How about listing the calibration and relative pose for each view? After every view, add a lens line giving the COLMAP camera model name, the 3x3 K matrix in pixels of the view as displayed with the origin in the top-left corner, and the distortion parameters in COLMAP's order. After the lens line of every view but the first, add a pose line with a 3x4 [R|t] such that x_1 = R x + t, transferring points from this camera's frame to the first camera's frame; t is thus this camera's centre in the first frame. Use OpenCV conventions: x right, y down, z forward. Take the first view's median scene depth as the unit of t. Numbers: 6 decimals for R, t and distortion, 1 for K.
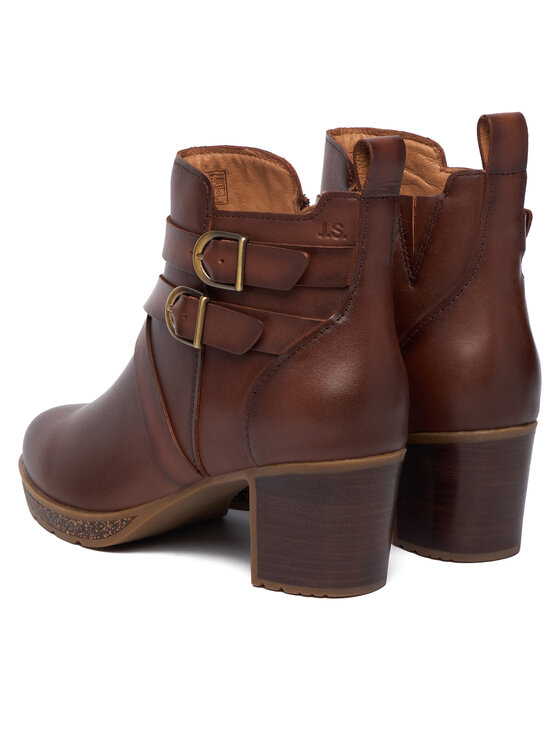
lens RADIAL K [[1510.5, 0, 280.0], [0, 1510.5, 373.0], [0, 0, 1]] dist [-0.033752, -0.362416]
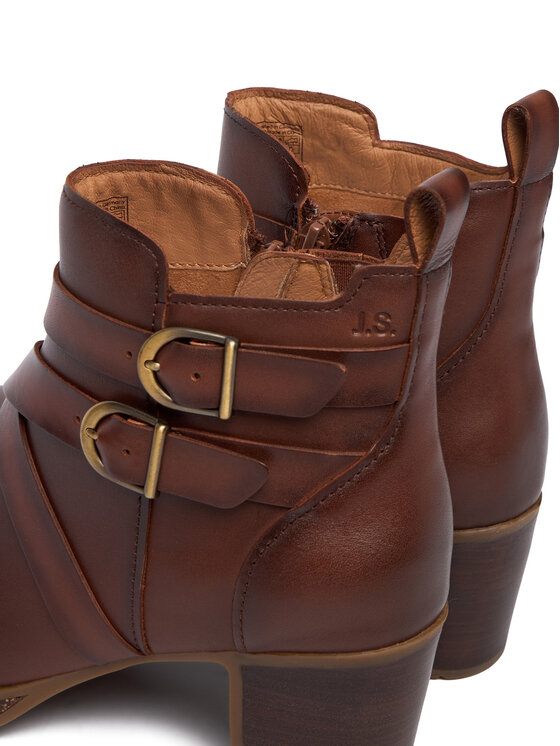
lens RADIAL K [[1510.5, 0, 280.0], [0, 1510.5, 373.0], [0, 0, 1]] dist [-0.033752, -0.362416]
pose [[0.956760, -0.106303, 0.270758, -0.166253], [0.067817, 0.986697, 0.147750, -0.156898], [-0.282862, -0.122999, 0.951241, 0.355066]]
